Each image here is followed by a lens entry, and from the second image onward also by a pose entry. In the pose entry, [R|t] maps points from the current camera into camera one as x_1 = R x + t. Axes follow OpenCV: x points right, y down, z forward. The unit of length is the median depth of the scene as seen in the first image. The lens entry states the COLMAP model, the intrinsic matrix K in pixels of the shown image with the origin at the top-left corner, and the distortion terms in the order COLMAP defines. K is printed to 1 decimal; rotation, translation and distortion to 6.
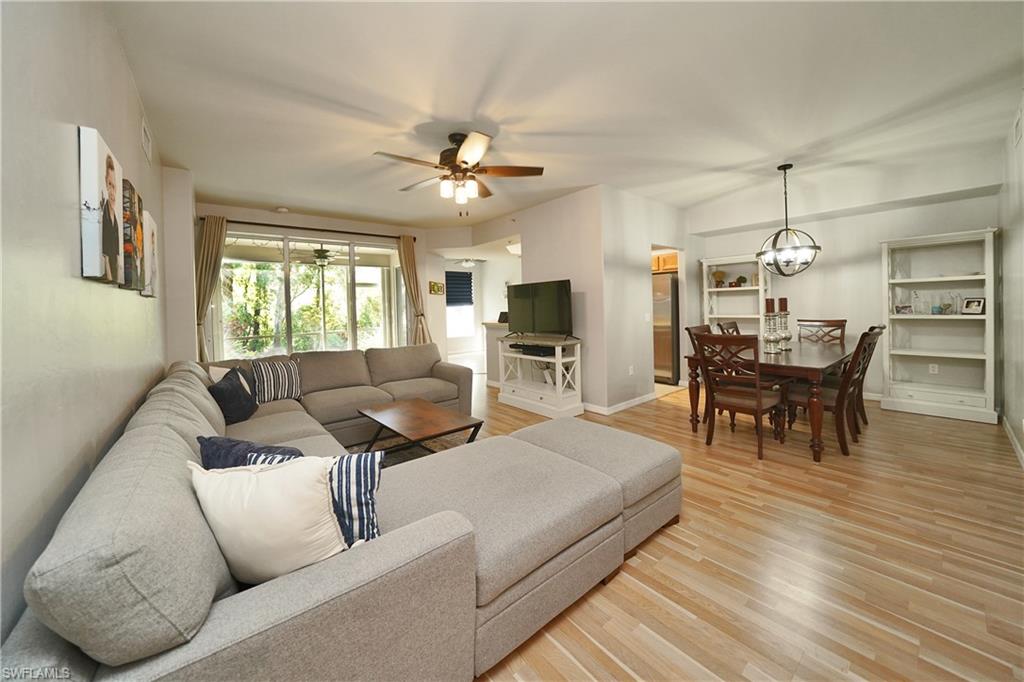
lens RADIAL K [[365.5, 0, 511.7], [0, 365.5, 316.1], [0, 0, 1]] dist [-0.009341, -0.000100]
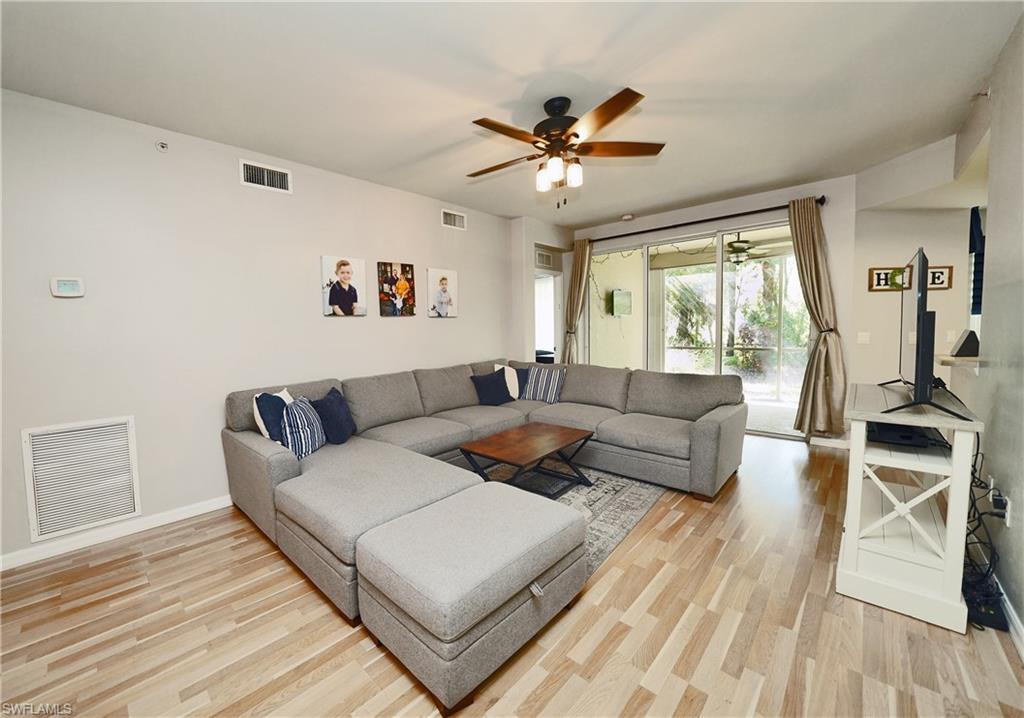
lens RADIAL K [[407.9, 0, 425.3], [0, 407.9, 355.8], [0, 0, 1]] dist [-0.002249, -0.000197]
pose [[0.052535, 0.094998, -0.994090, 0.600500], [-0.005777, 0.995477, 0.094826, -0.033919], [0.998602, 0.000761, 0.052846, 0.539034]]
